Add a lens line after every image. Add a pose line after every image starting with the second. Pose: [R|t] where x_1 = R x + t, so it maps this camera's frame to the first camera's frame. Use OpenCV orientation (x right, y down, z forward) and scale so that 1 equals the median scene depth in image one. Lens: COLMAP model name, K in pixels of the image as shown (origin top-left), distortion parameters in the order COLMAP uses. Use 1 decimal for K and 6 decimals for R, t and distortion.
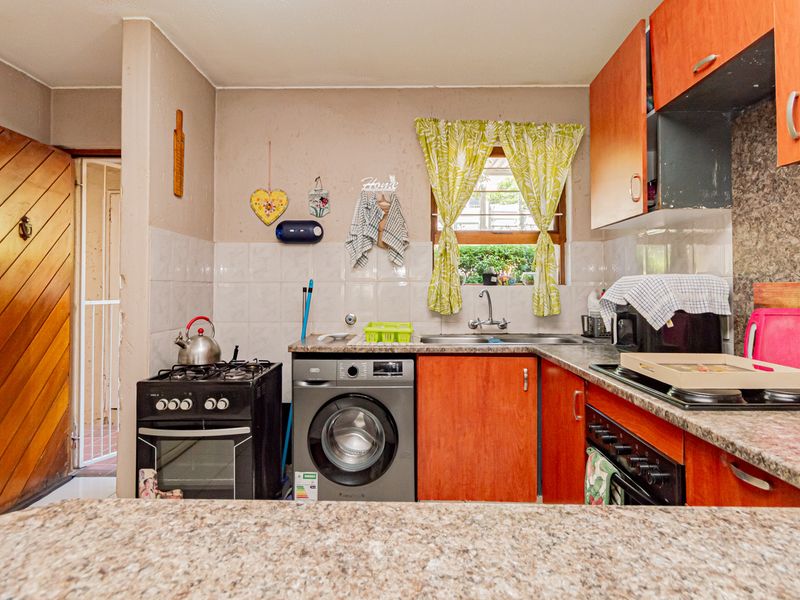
lens RADIAL K [[479.2, 0, 402.6], [0, 479.2, 276.1], [0, 0, 1]] dist [0.008879, 0.001651]
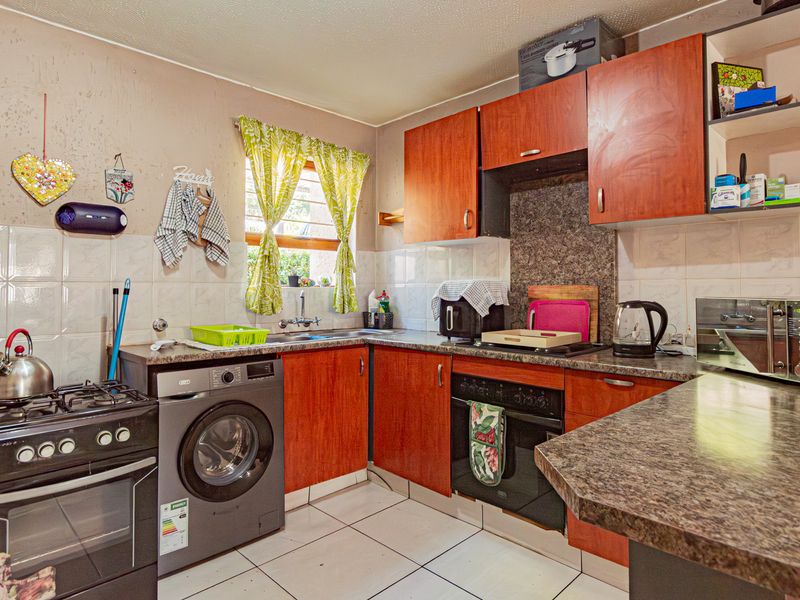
lens RADIAL K [[479.2, 0, 402.6], [0, 479.2, 276.1], [0, 0, 1]] dist [0.008879, 0.001651]
pose [[0.703304, 0.020049, 0.710606, -0.523485], [-0.015625, 0.999797, -0.012743, 0.006285], [-0.710717, -0.002141, 0.703475, 0.095597]]
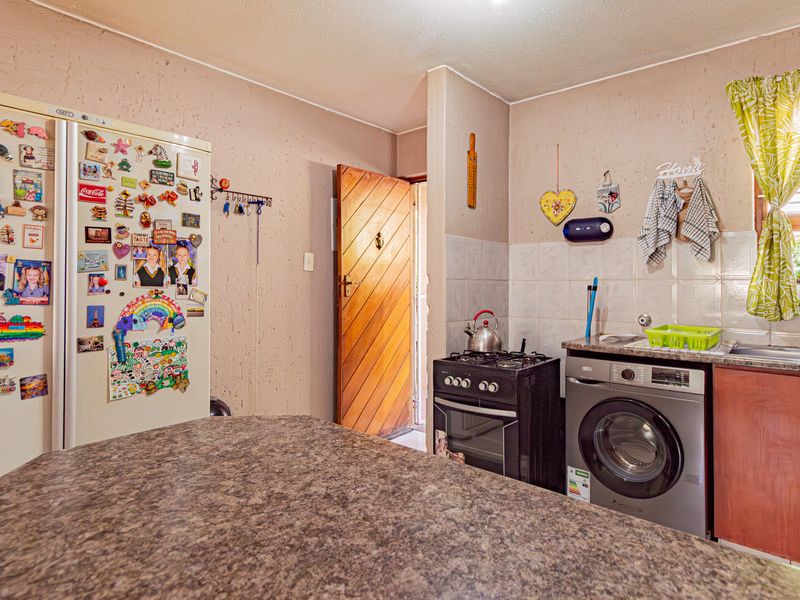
lens RADIAL K [[479.2, 0, 402.6], [0, 479.2, 276.1], [0, 0, 1]] dist [0.008879, 0.001651]
pose [[0.764311, -0.004922, -0.644829, 0.165266], [0.008491, 0.999961, 0.002432, -0.001943], [0.644792, -0.007334, 0.764323, -0.005514]]
